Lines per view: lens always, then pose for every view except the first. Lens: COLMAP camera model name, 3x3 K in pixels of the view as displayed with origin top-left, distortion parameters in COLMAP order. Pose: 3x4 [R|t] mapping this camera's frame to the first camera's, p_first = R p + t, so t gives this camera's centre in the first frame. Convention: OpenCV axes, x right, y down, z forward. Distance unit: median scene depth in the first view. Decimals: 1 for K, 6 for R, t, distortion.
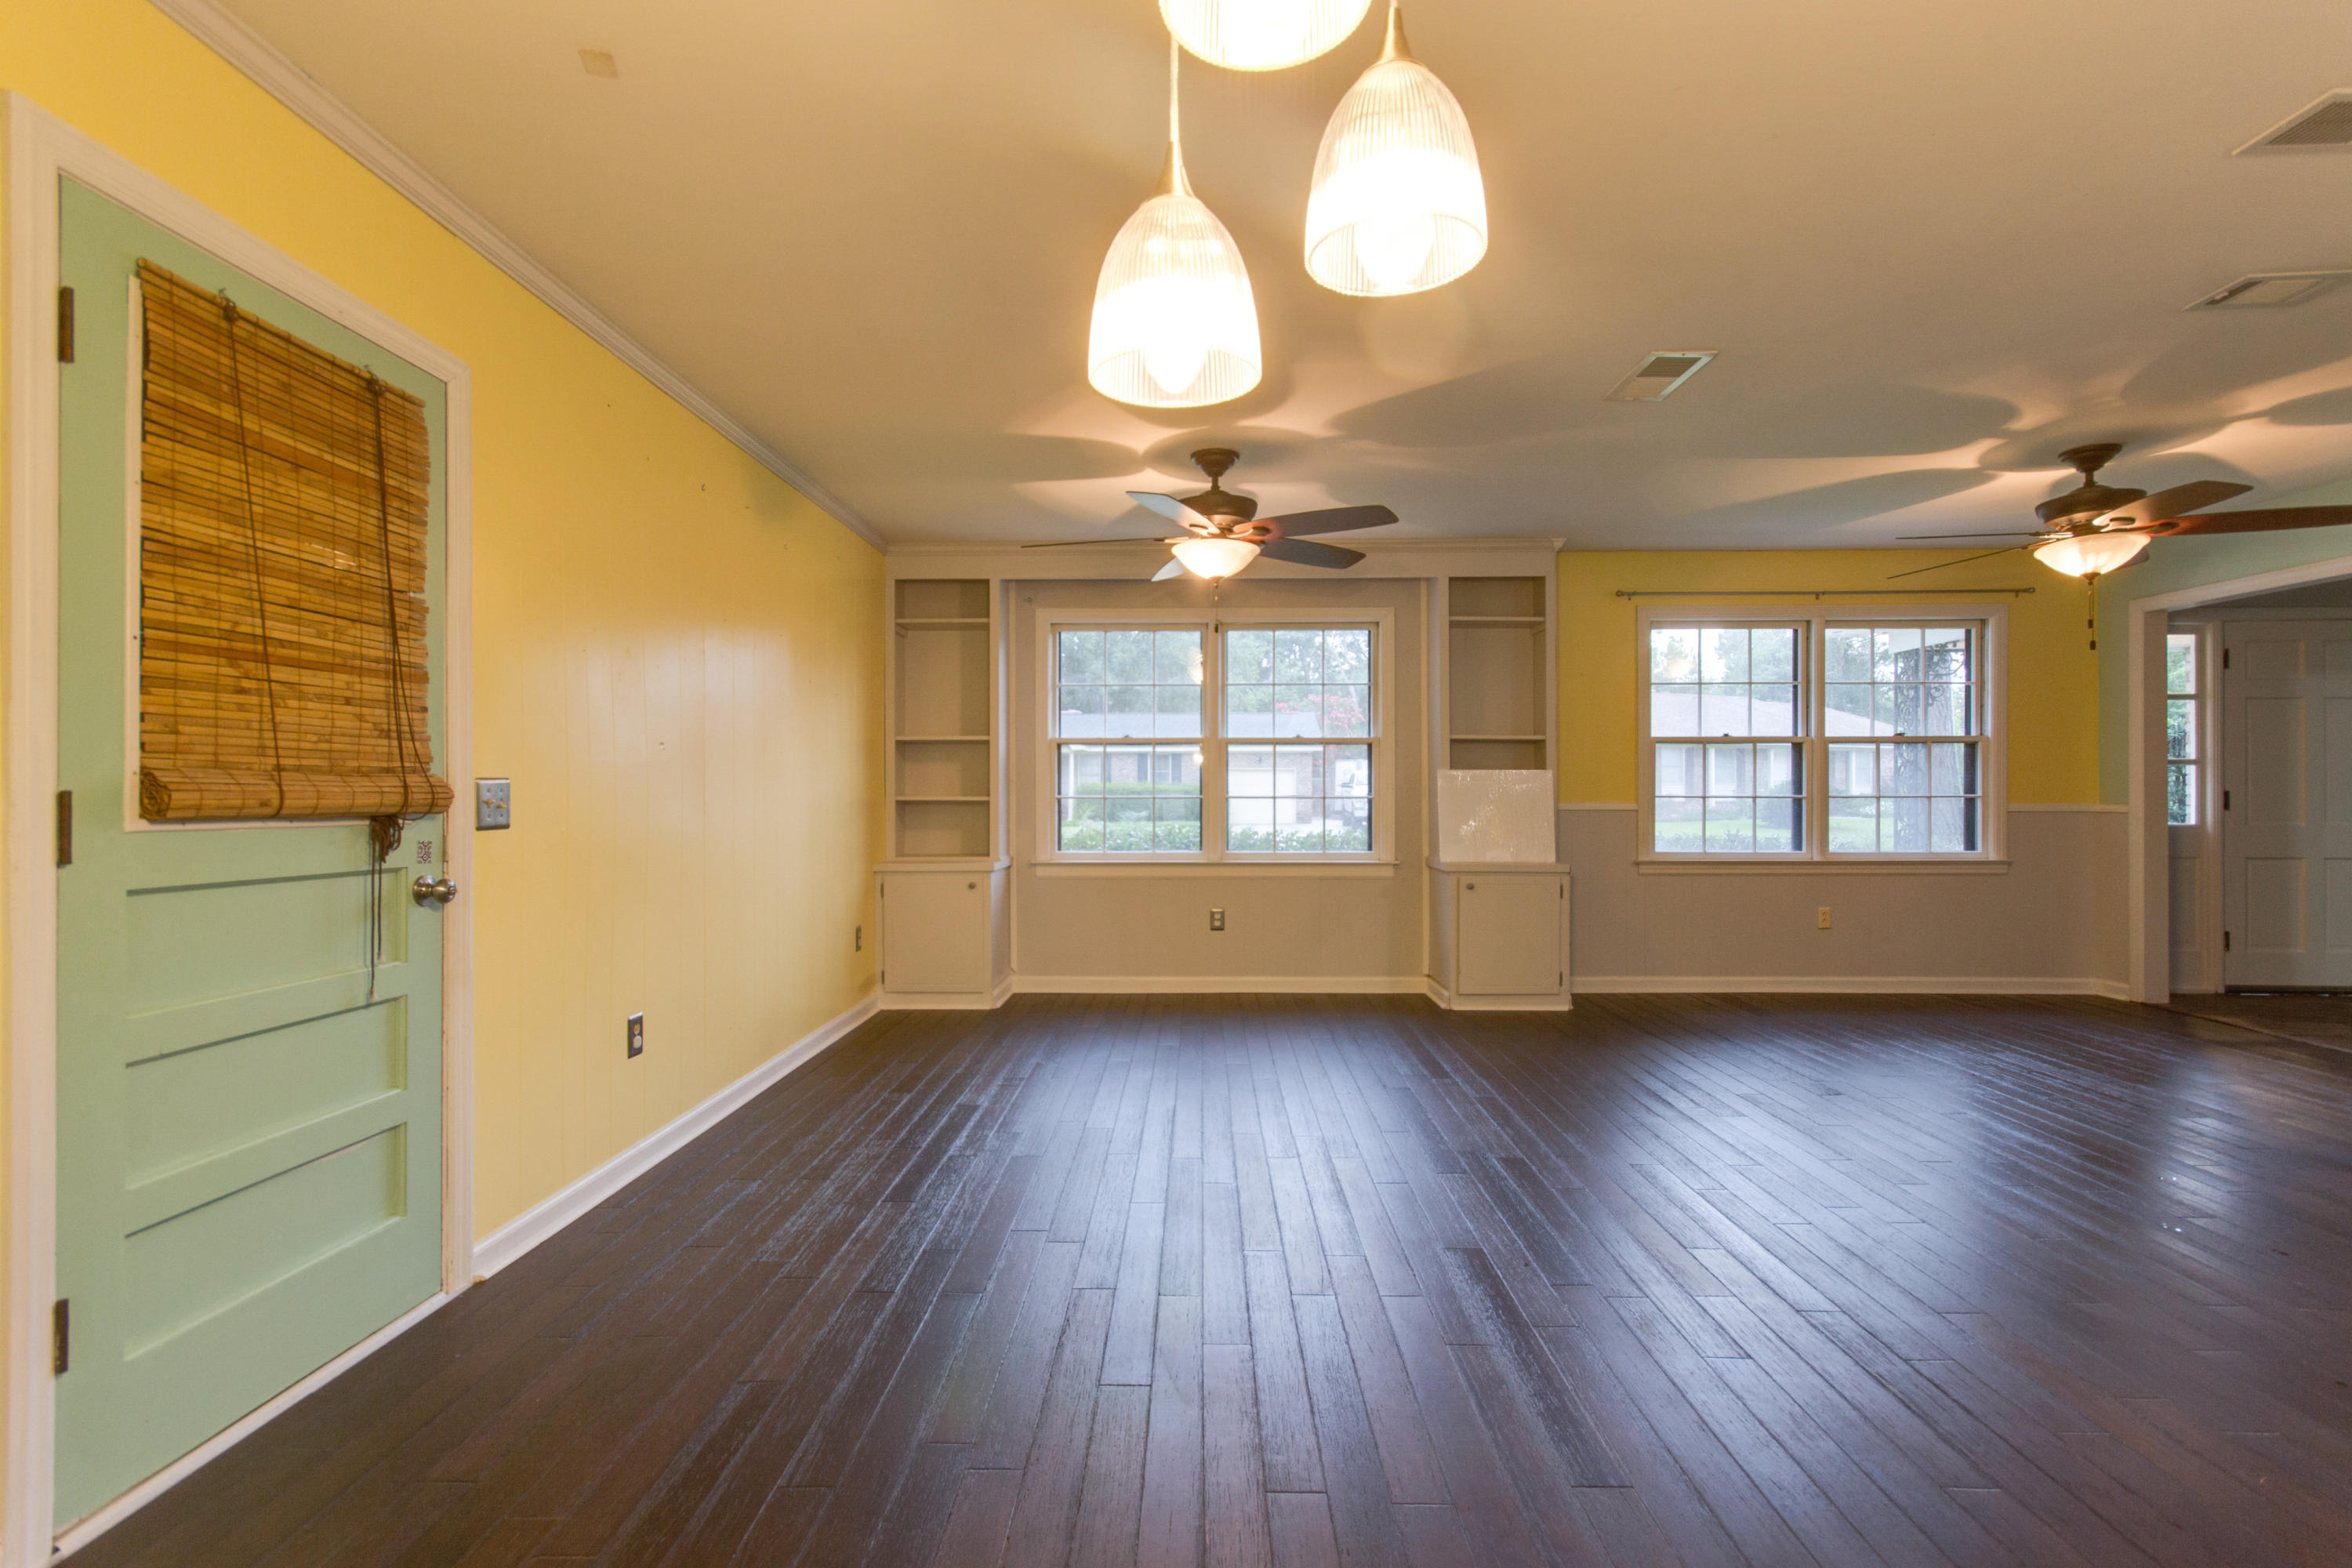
lens RADIAL K [[1095.1, 0, 1177.3], [0, 1095.1, 786.8], [0, 0, 1]] dist [-0.000334, 0.002968]
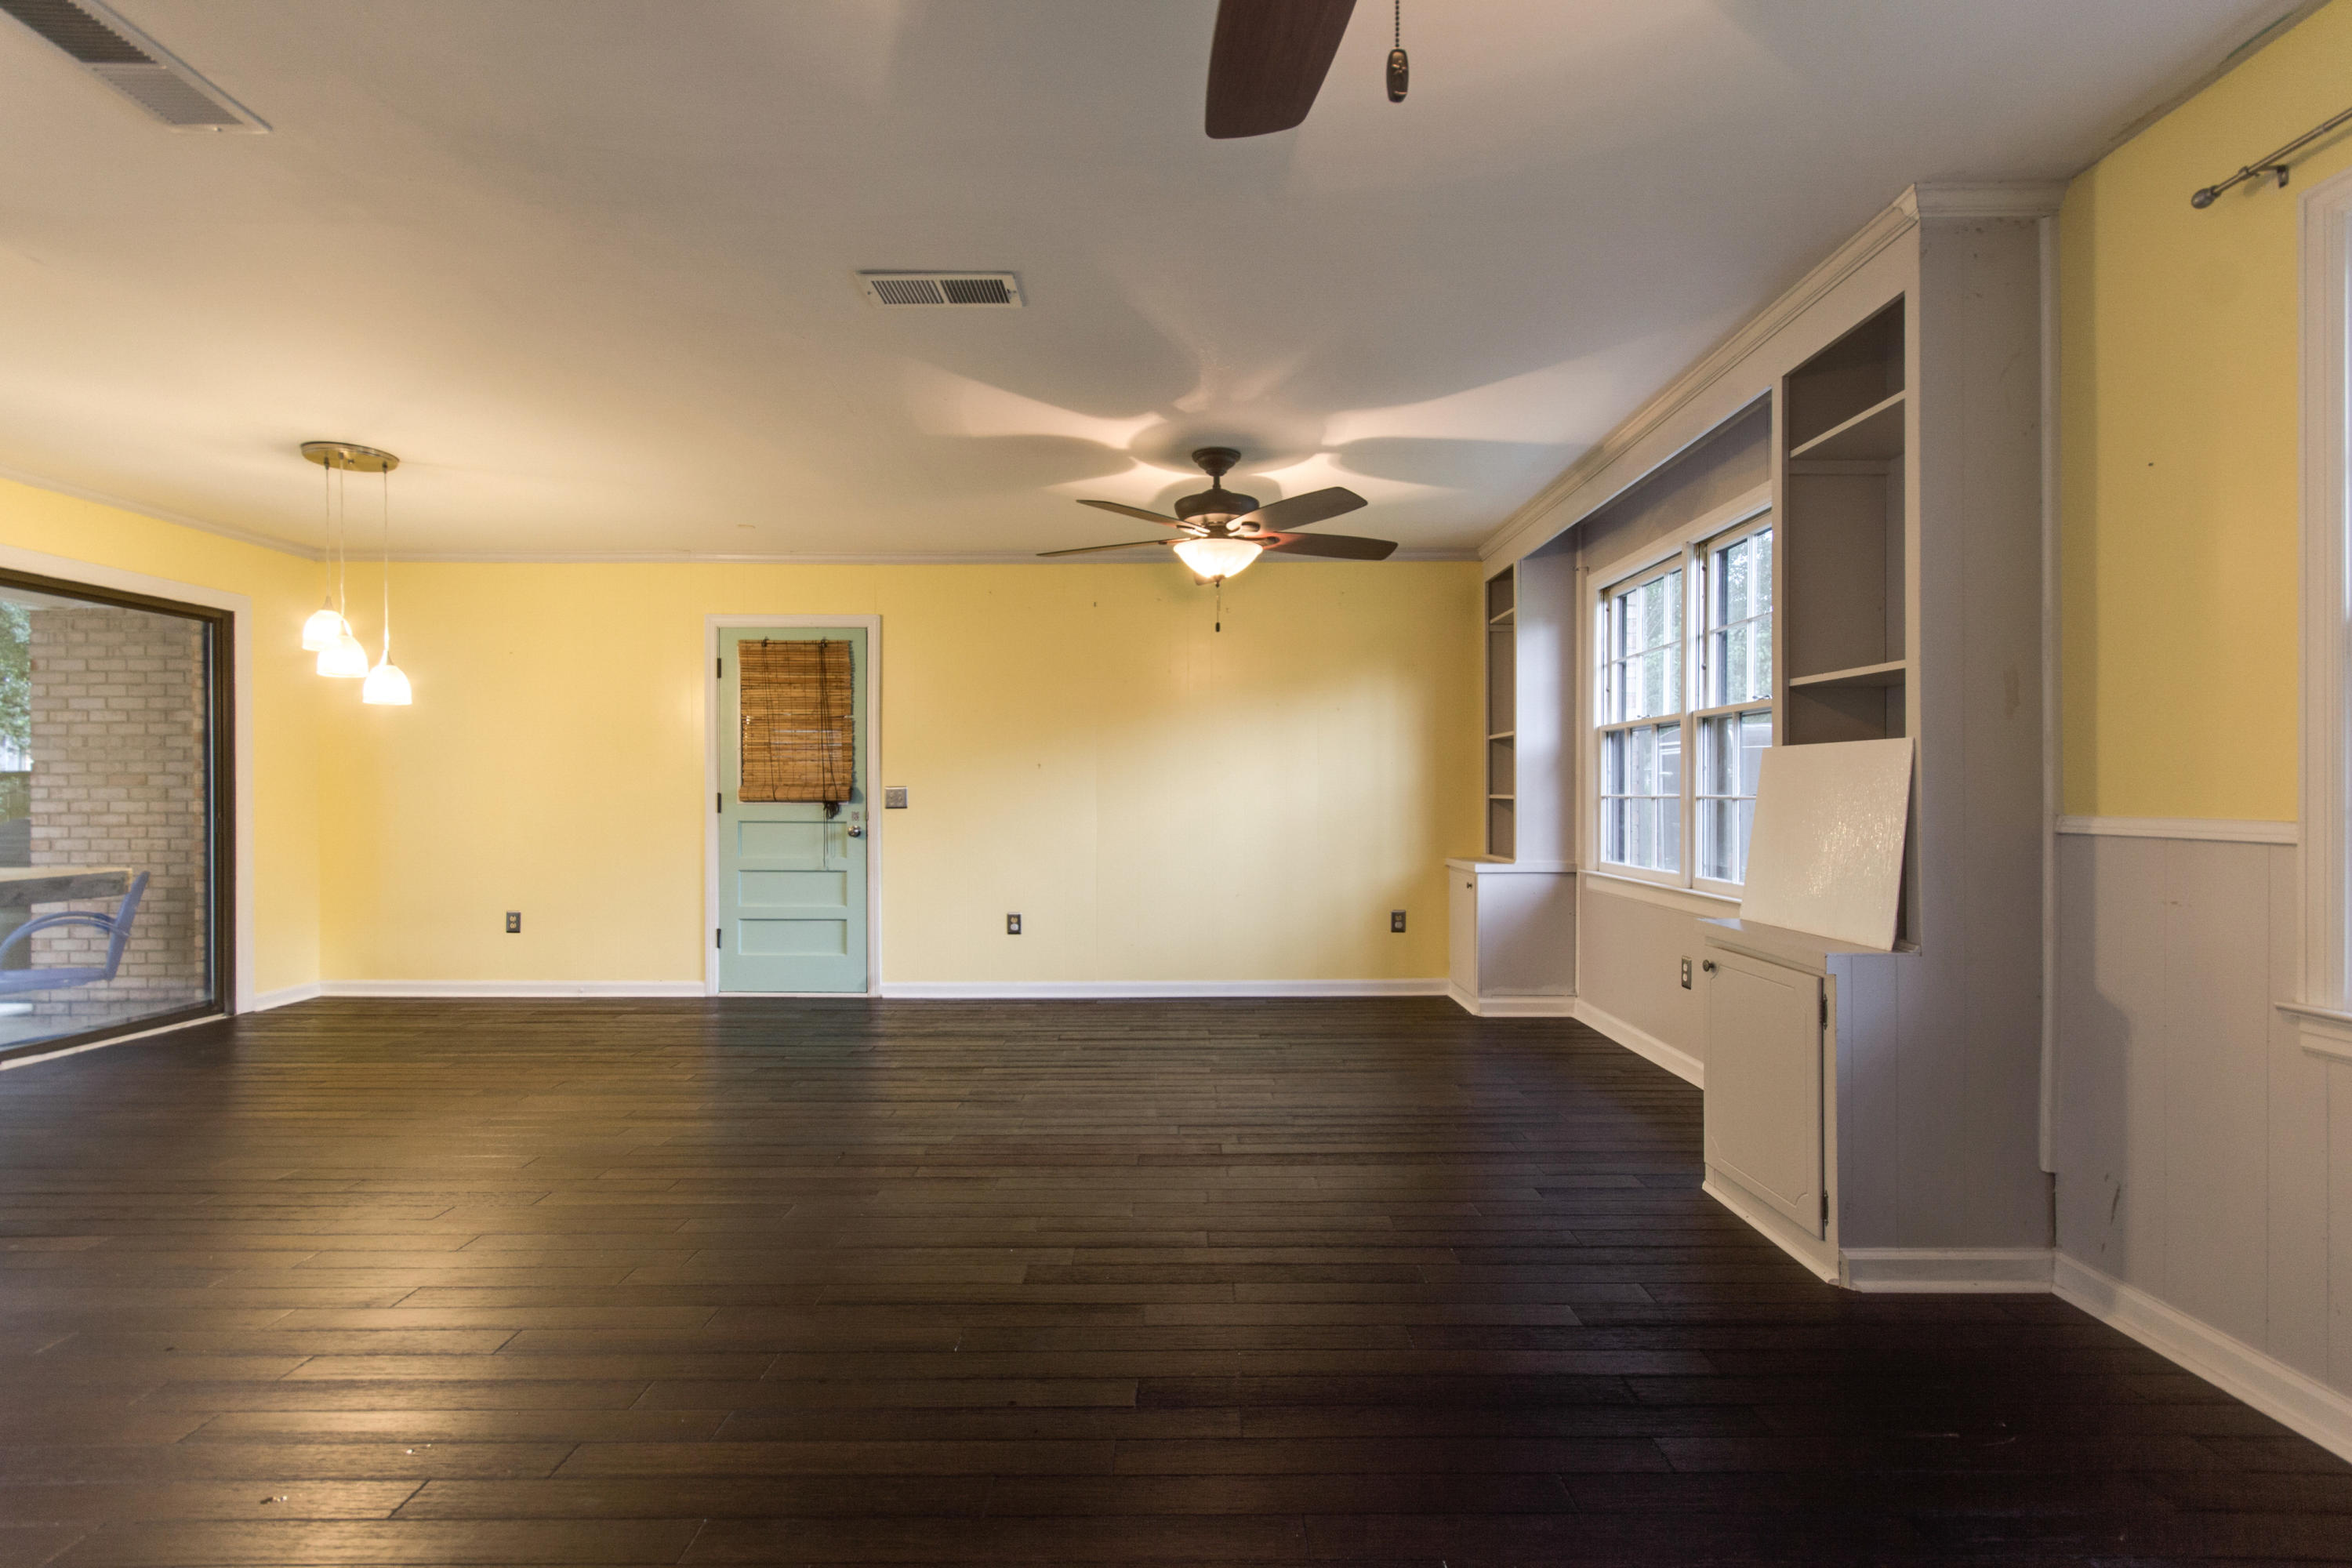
lens RADIAL K [[1095.1, 0, 1176.1], [0, 1095.1, 791.3], [0, 0, 1]] dist [-0.000334, 0.002968]
pose [[0.011077, -0.000048, -0.999939, 0.765959], [0.008259, 0.999966, 0.000043, 0.003173], [0.999905, -0.008259, 0.011077, 0.704762]]
